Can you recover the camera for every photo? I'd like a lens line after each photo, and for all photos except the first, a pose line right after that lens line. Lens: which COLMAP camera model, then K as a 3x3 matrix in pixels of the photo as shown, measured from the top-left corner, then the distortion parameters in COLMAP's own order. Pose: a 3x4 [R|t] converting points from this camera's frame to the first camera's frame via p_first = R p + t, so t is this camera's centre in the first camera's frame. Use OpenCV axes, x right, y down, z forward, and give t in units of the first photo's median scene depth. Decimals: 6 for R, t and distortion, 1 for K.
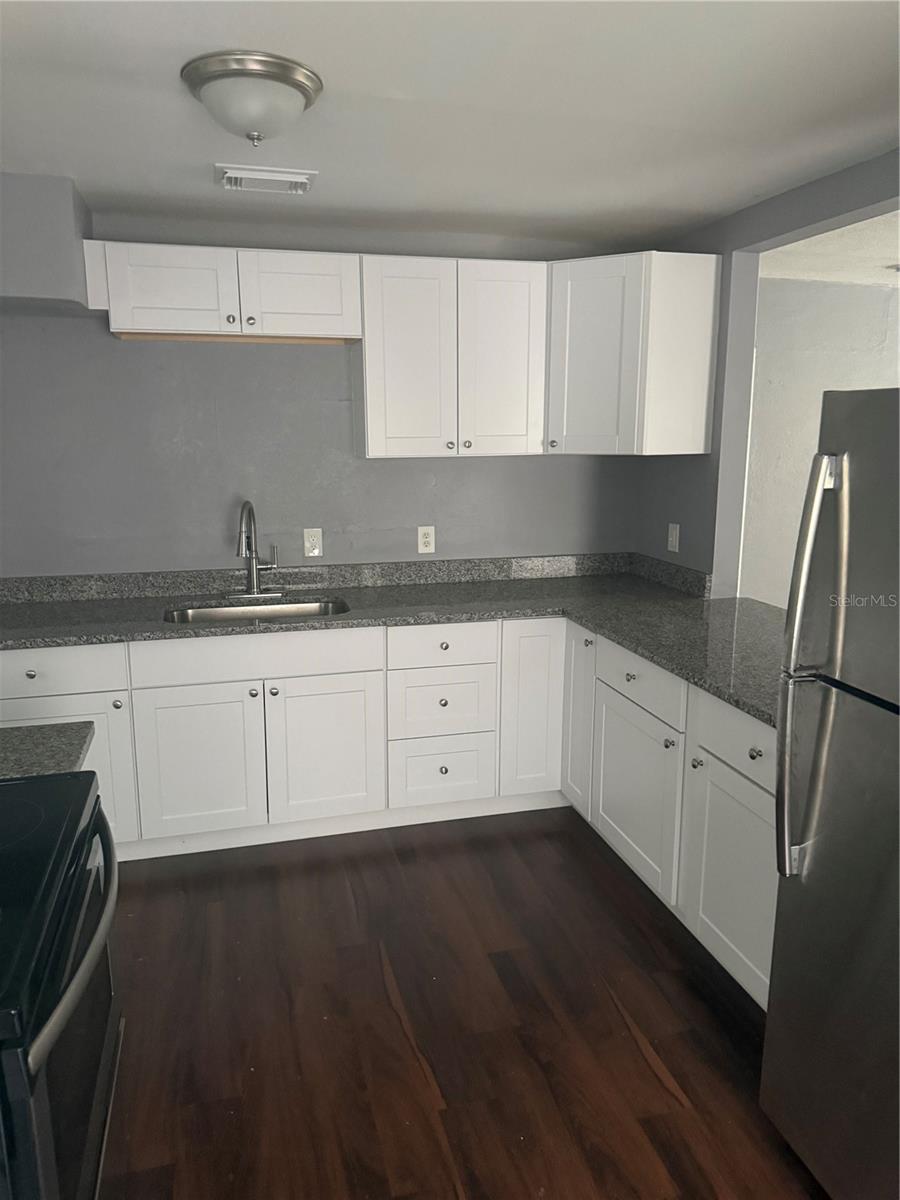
lens RADIAL K [[851.7, 0, 450.0], [0, 851.7, 600.0], [0, 0, 1]] dist [0.104566, -0.134802]
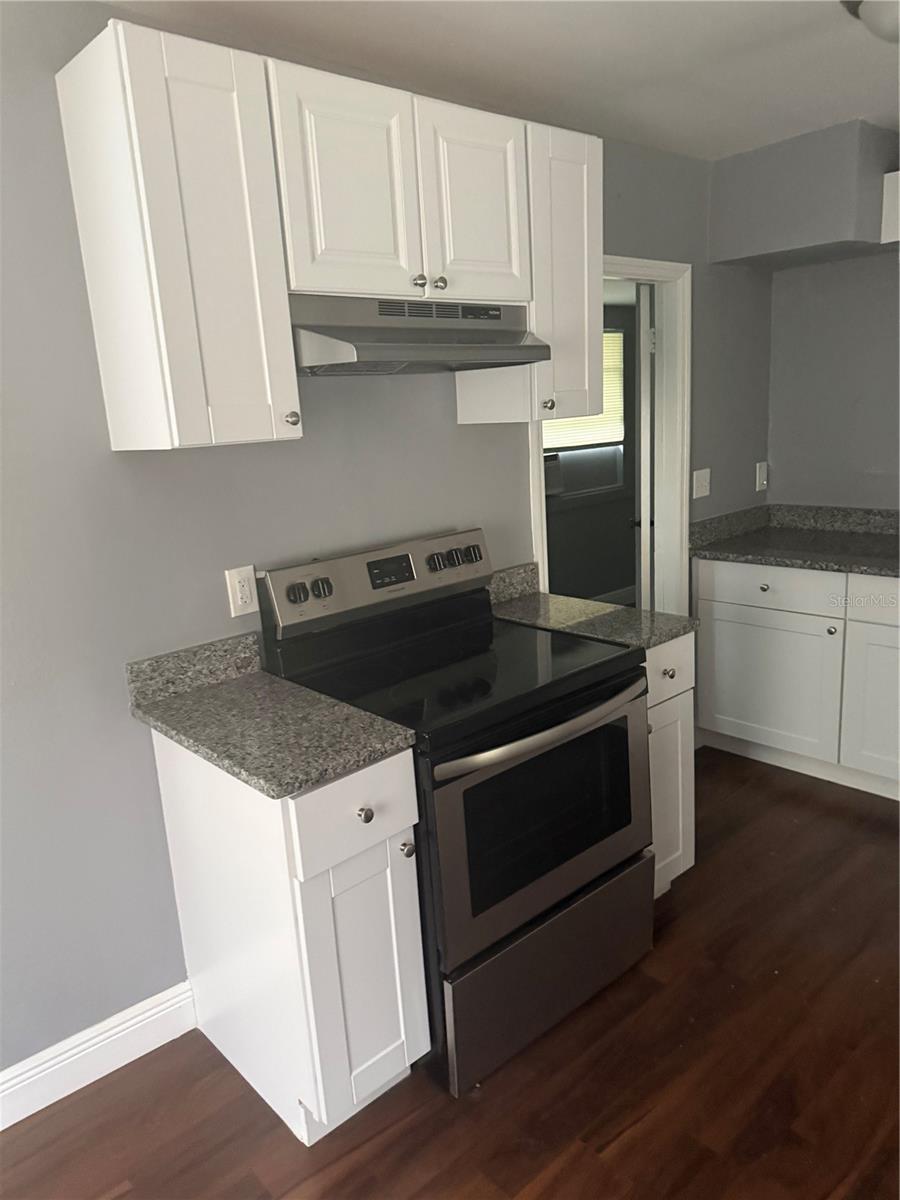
lens RADIAL K [[851.7, 0, 450.0], [0, 851.7, 600.0], [0, 0, 1]] dist [0.104566, -0.134802]
pose [[0.453236, 0.175429, -0.873958, 0.569553], [-0.117077, 0.983665, 0.136735, -0.009846], [0.883669, 0.040347, 0.466371, 0.167195]]
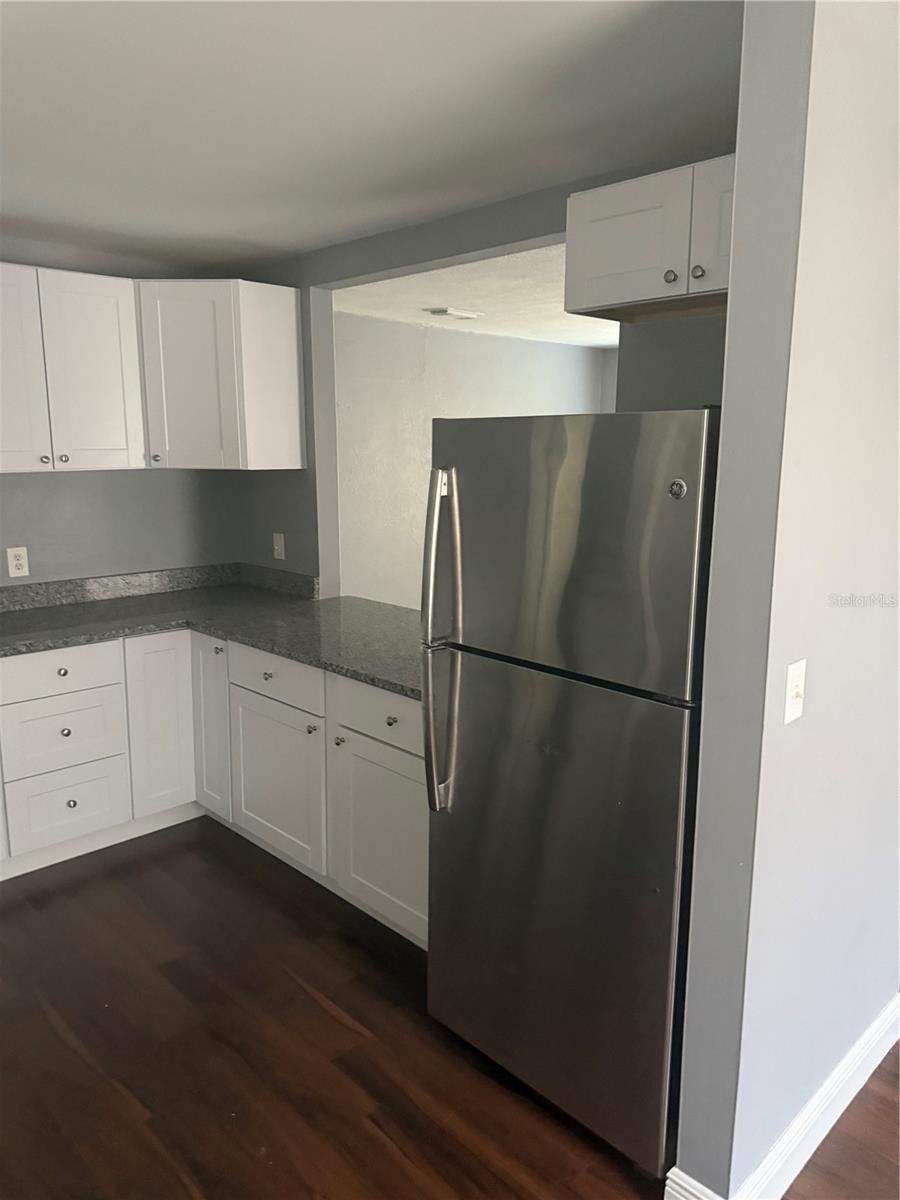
lens RADIAL K [[840.3, 0, 450.0], [0, 840.3, 600.0], [0, 0, 1]] dist [0.169574, -0.251676]
pose [[0.876123, -0.087599, 0.474062, -0.072909], [0.094639, 0.995471, 0.009044, 0.006460], [-0.472707, 0.036941, 0.880445, -0.041647]]
